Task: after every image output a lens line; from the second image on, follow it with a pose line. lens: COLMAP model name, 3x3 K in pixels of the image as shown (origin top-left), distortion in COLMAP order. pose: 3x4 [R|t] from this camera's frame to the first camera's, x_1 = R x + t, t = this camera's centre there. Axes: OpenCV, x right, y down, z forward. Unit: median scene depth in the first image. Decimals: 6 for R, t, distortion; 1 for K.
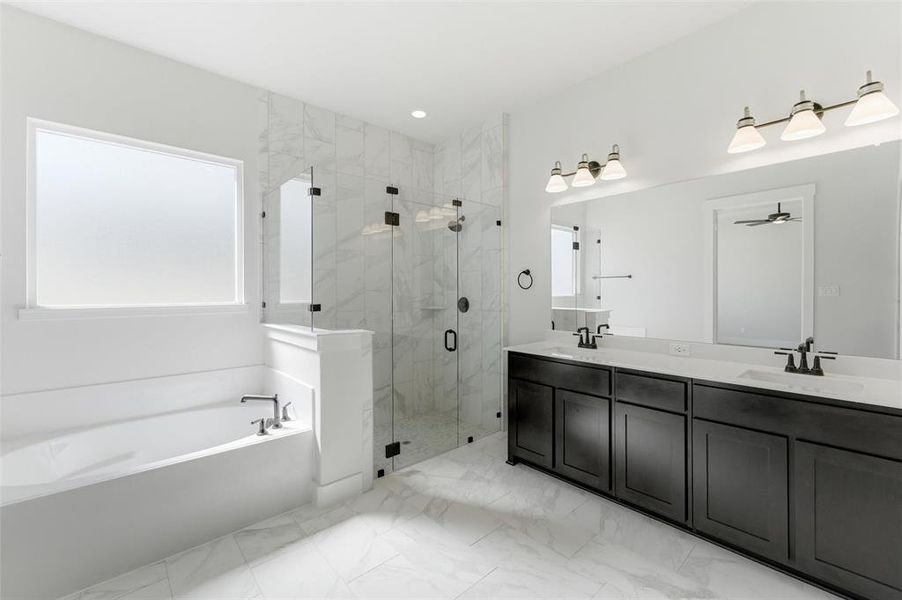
lens RADIAL K [[376.5, 0, 452.3], [0, 376.5, 291.8], [0, 0, 1]] dist [-0.000768, -0.000062]
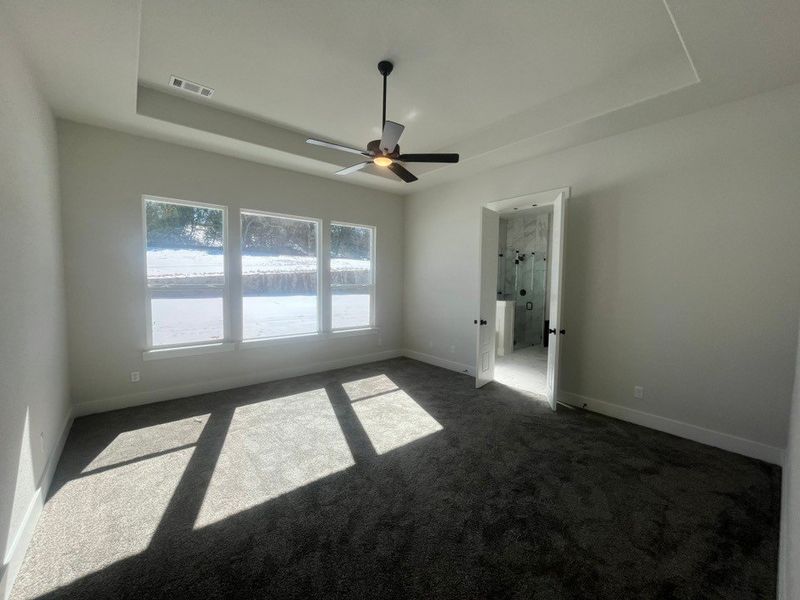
lens RADIAL K [[326.6, 0, 400.0], [0, 326.6, 300.0], [0, 0, 1]] dist [0.003337, 0.000127]
pose [[0.999383, 0.014287, -0.032081, -0.925340], [-0.012266, 0.997981, 0.062310, -0.050042], [0.032906, -0.061878, 0.997541, -1.445421]]
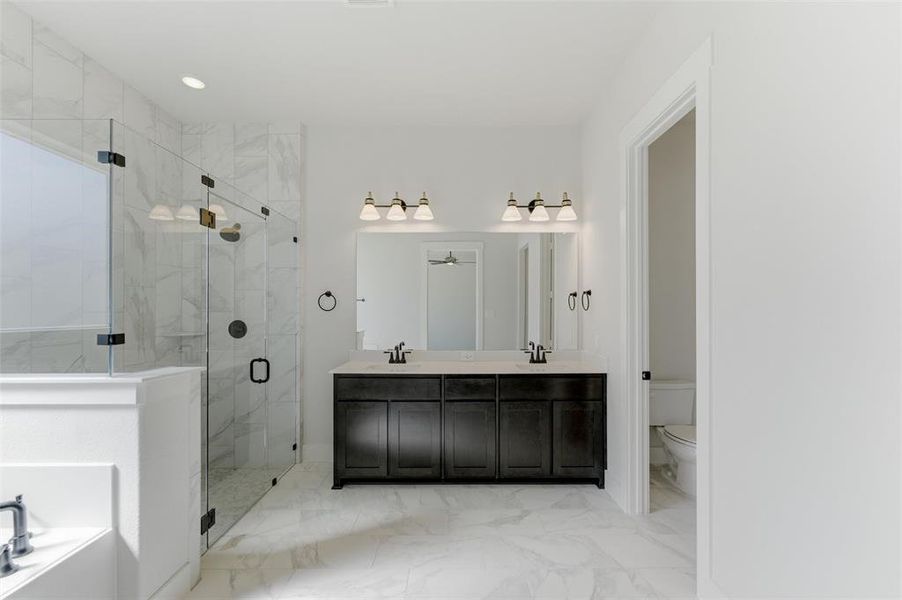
lens RADIAL K [[376.7, 0, 453.6], [0, 376.7, 312.1], [0, 0, 1]] dist [-0.001864, -0.000089]
pose [[0.667873, 0.001733, 0.744273, -0.381536], [0.000129, 0.999997, -0.002445, -0.001881], [-0.744275, 0.001729, 0.667871, 0.116228]]
